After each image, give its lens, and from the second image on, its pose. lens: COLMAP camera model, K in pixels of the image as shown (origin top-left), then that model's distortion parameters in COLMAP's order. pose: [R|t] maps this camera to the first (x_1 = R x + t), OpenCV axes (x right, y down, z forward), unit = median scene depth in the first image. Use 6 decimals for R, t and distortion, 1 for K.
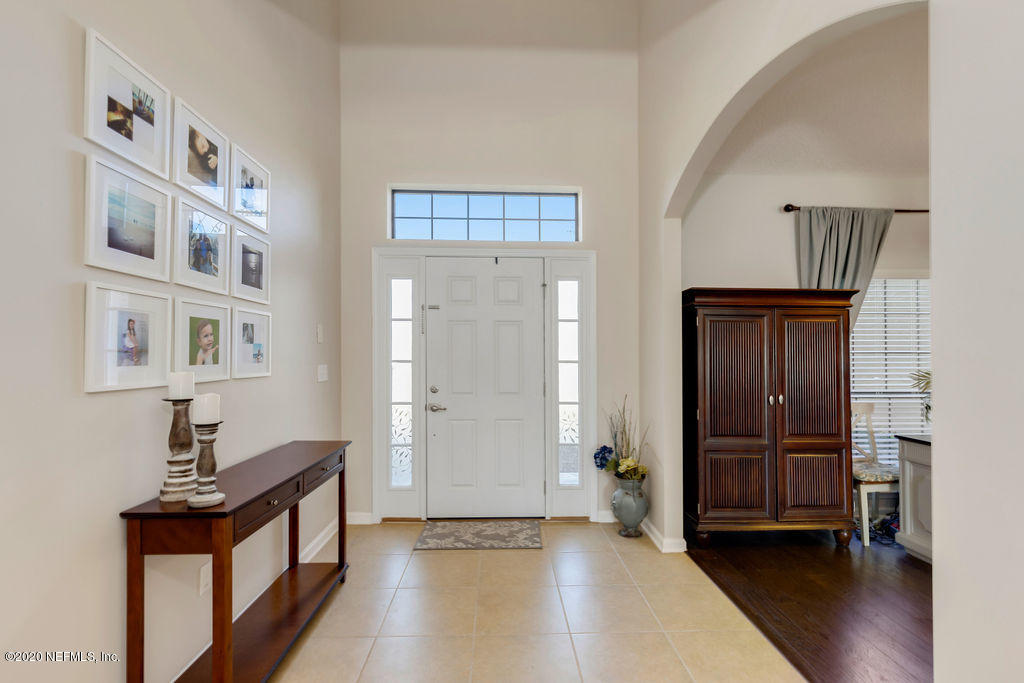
lens RADIAL K [[473.0, 0, 512.9], [0, 473.0, 348.2], [0, 0, 1]] dist [0.002976, 0.000900]
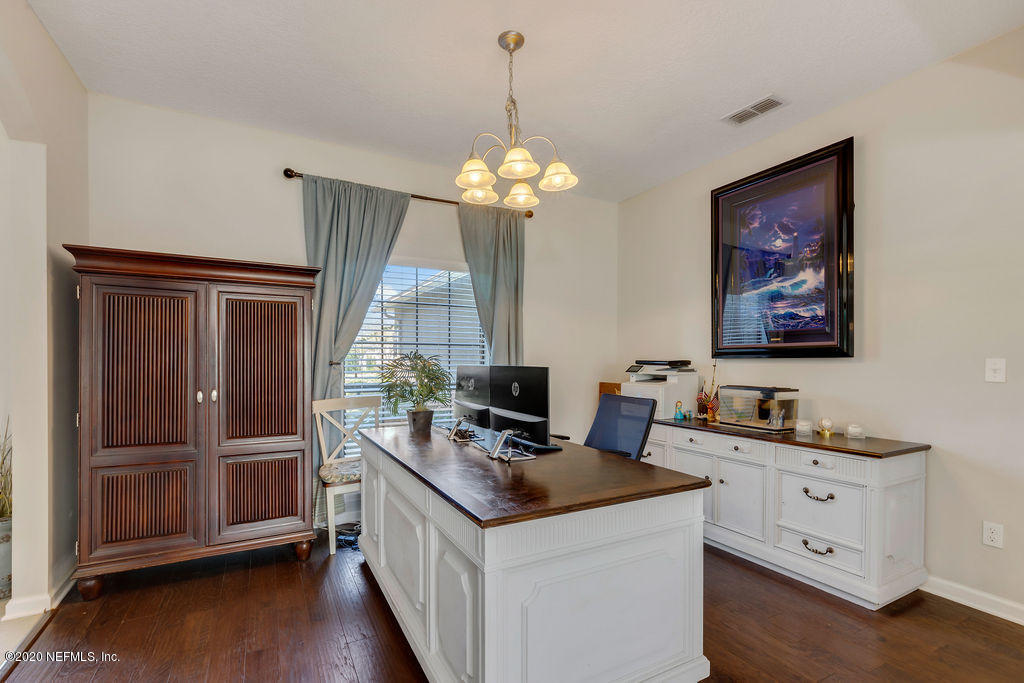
lens RADIAL K [[473.0, 0, 513.2], [0, 473.0, 347.8], [0, 0, 1]] dist [0.002976, 0.000900]
pose [[0.896060, 0.011515, 0.443783, 0.659669], [-0.014860, 0.999881, 0.004060, 0.015663], [-0.443684, -0.010232, 0.896125, 0.045623]]
